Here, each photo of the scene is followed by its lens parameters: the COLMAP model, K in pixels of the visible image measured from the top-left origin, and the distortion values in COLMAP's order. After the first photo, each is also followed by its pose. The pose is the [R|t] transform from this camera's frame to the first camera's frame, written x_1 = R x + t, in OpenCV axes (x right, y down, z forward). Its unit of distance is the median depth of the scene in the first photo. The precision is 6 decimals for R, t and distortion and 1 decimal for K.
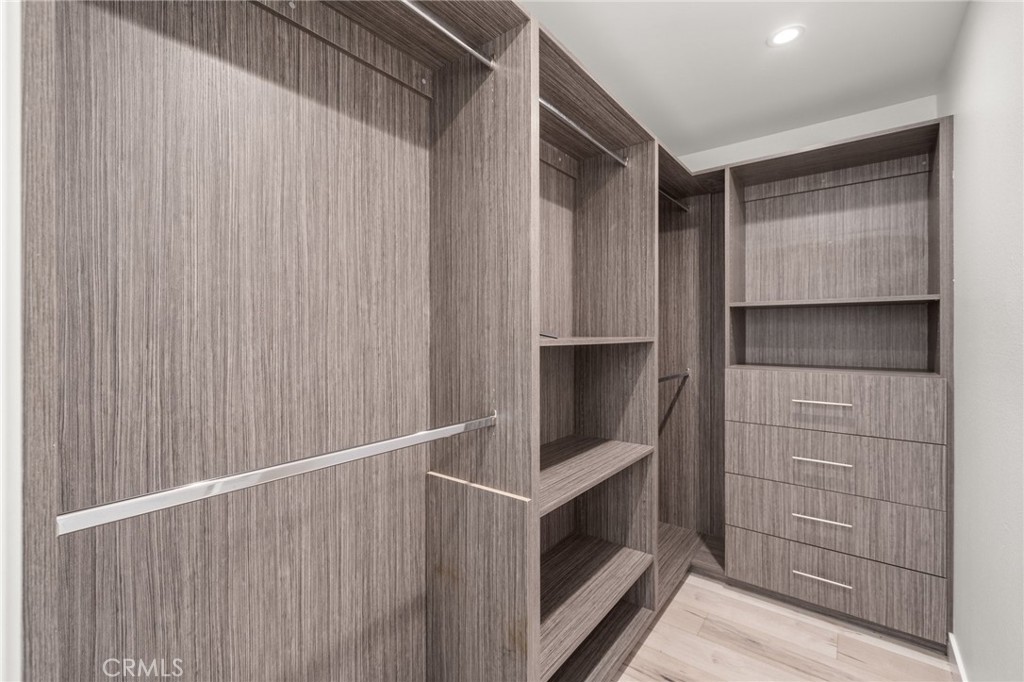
lens RADIAL K [[438.5, 0, 513.2], [0, 438.5, 336.5], [0, 0, 1]] dist [0.004617, 0.000341]
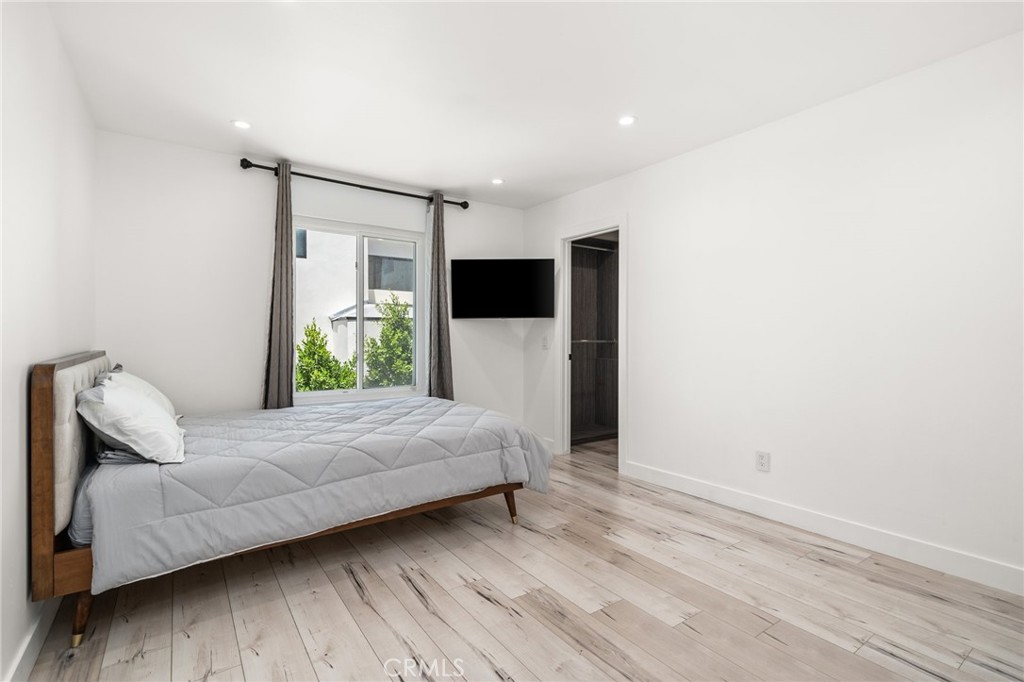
lens RADIAL K [[470.3, 0, 515.8], [0, 470.3, 339.6], [0, 0, 1]] dist [-0.015076, -0.000314]
pose [[0.934959, 0.003369, -0.354739, 0.607526], [-0.004443, 0.999988, -0.002212, 0.195443], [0.354727, 0.003644, 0.934963, -3.106223]]
